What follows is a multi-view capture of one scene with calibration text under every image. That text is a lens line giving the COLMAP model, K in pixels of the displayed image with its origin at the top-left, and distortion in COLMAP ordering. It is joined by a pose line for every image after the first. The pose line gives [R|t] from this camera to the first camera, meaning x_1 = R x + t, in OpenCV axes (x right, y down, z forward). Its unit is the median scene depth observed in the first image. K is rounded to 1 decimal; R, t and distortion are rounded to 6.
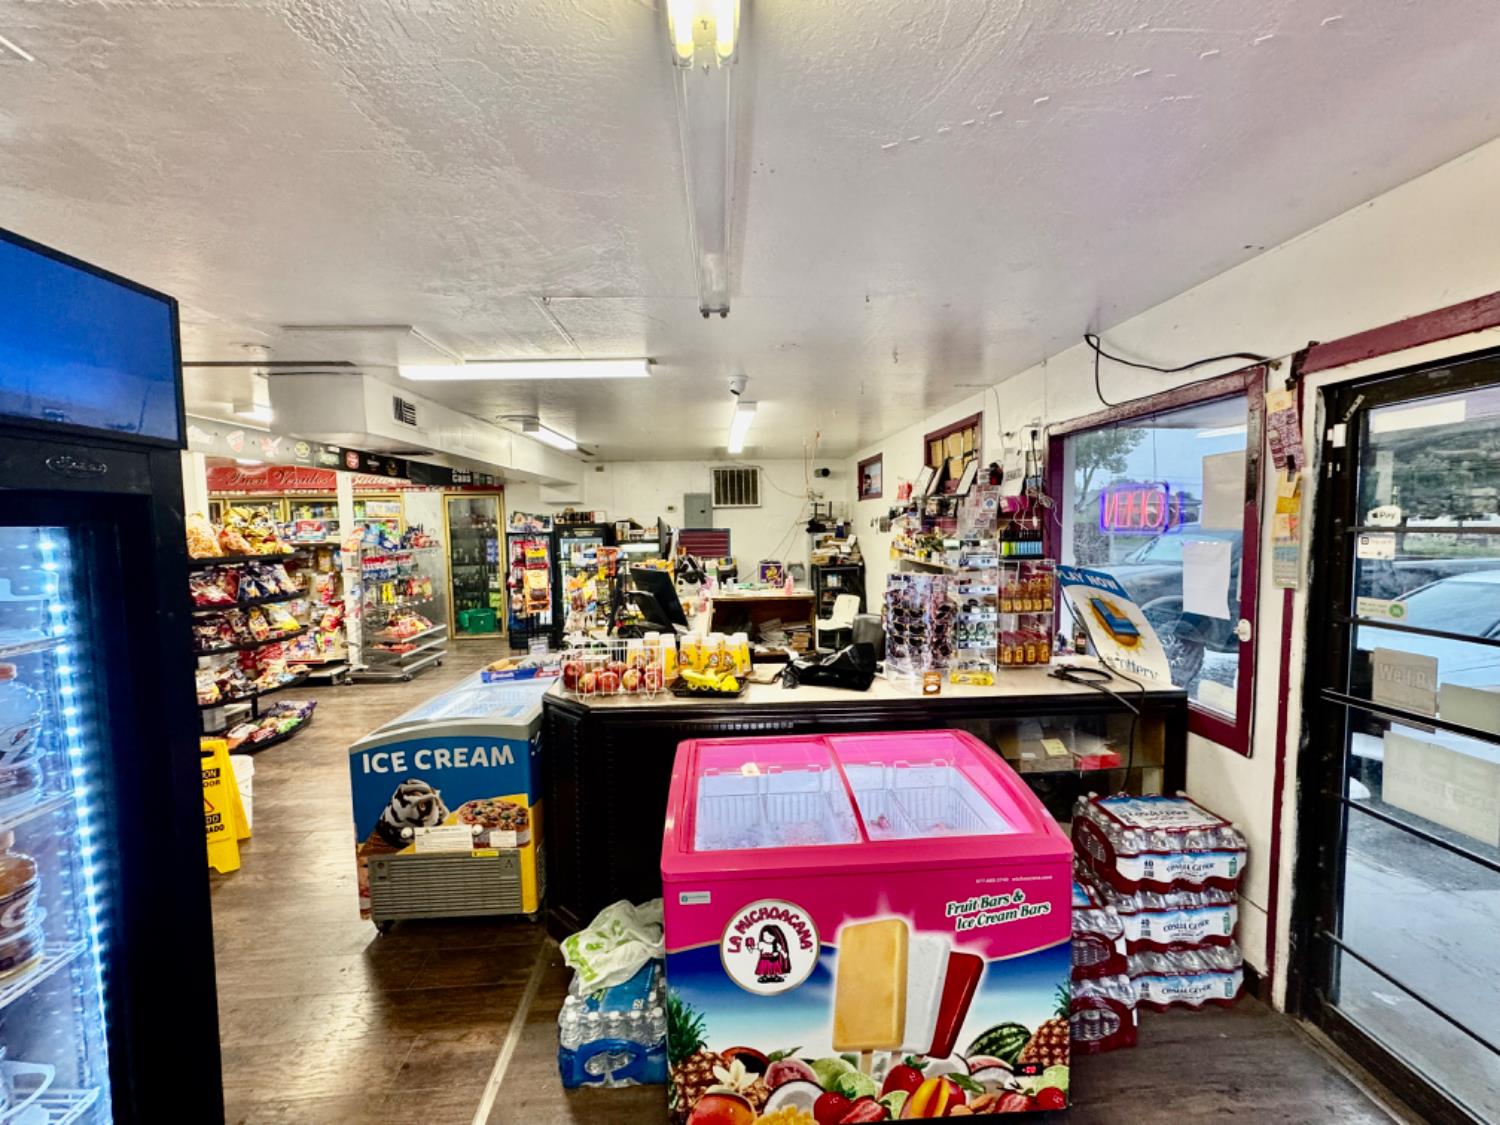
lens RADIAL K [[598.7, 0, 750.2], [0, 598.7, 561.3], [0, 0, 1]] dist [0.003649, 0.000460]
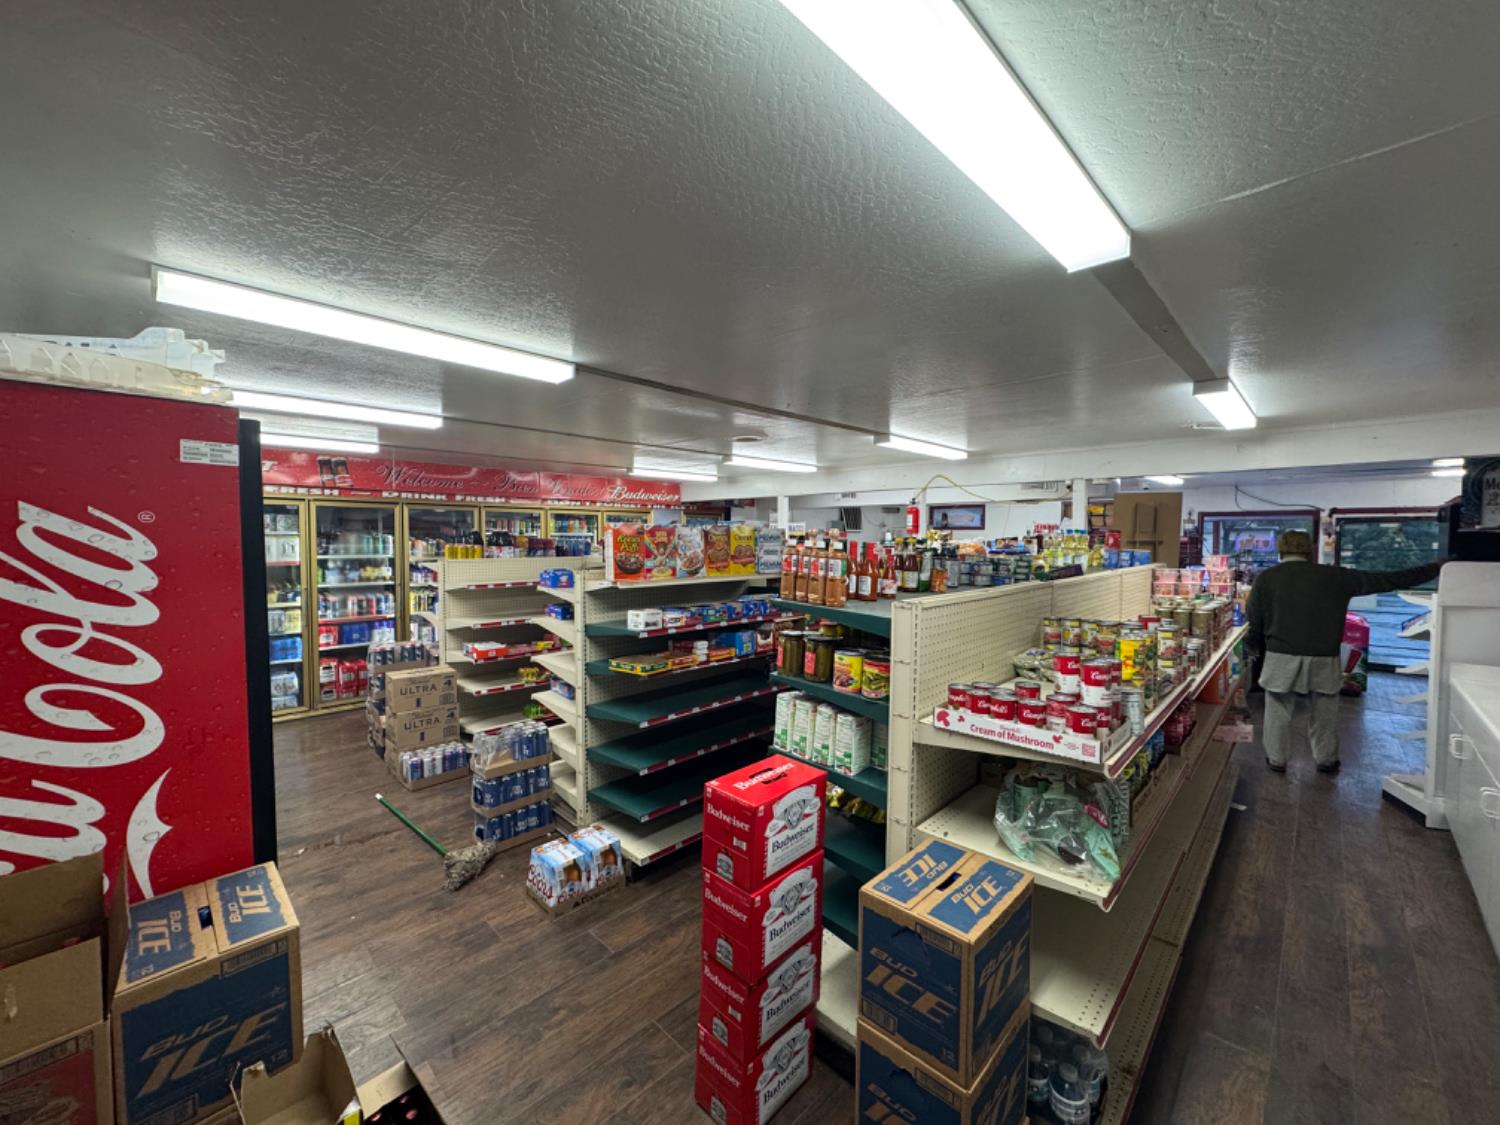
lens RADIAL K [[598.7, 0, 751.1], [0, 598.7, 563.9], [0, 0, 1]] dist [0.003649, 0.000460]
pose [[0.726380, -0.017130, 0.687080, -5.054046], [0.029772, 0.999535, -0.006555, -0.048043], [-0.686648, 0.025217, 0.726552, 0.729467]]
